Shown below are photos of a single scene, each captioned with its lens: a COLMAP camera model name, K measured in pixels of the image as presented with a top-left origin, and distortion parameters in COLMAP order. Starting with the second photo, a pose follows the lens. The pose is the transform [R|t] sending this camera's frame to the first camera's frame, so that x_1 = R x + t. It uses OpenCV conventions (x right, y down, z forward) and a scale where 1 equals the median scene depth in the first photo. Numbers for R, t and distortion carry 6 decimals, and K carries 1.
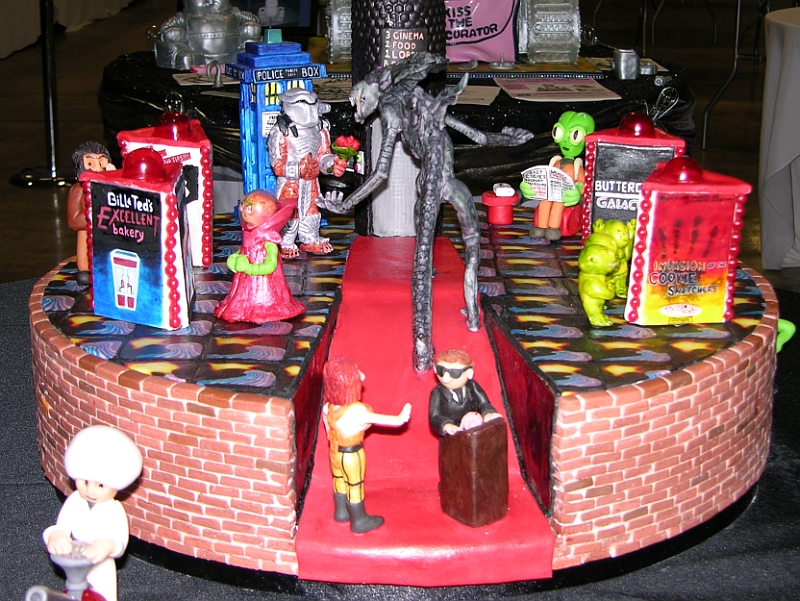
lens RADIAL K [[1488.3, 0, 400.0], [0, 1488.3, 300.5], [0, 0, 1]] dist [-0.046724, -0.099131]
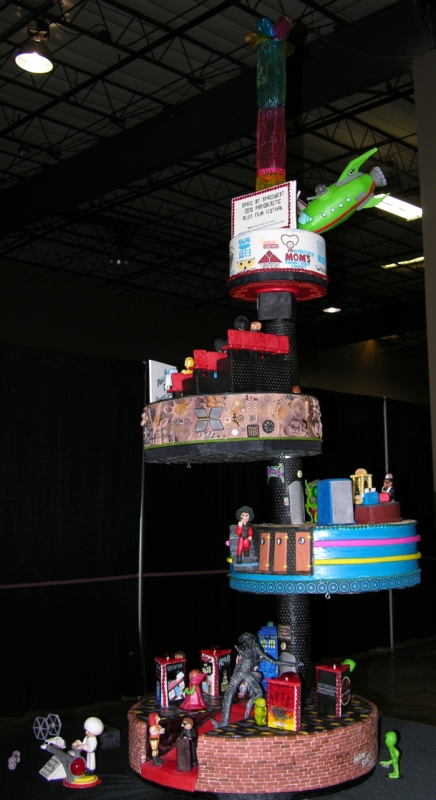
lens RADIAL K [[915.9, 0, 218.0], [0, 915.9, 400.0], [0, 0, 1]] dist [-0.118677, 0.027008]
pose [[0.692880, -0.104606, -0.713425, 1.476823], [-0.183418, 0.931305, -0.314689, -0.006322], [0.697335, 0.348897, 0.626095, -0.454234]]
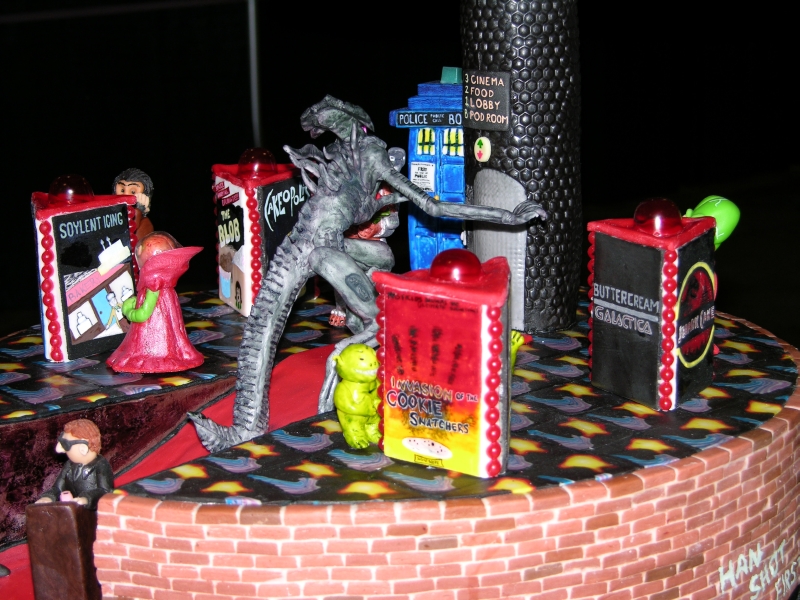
lens RADIAL K [[1845.1, 0, 400.0], [0, 1845.1, 300.0], [0, 0, 1]] dist [0.002425, -0.099518]
pose [[0.657241, 0.136877, -0.741147, 0.875484], [-0.178565, 0.983652, 0.023313, -0.087987], [0.732222, 0.117021, 0.670938, 0.350755]]
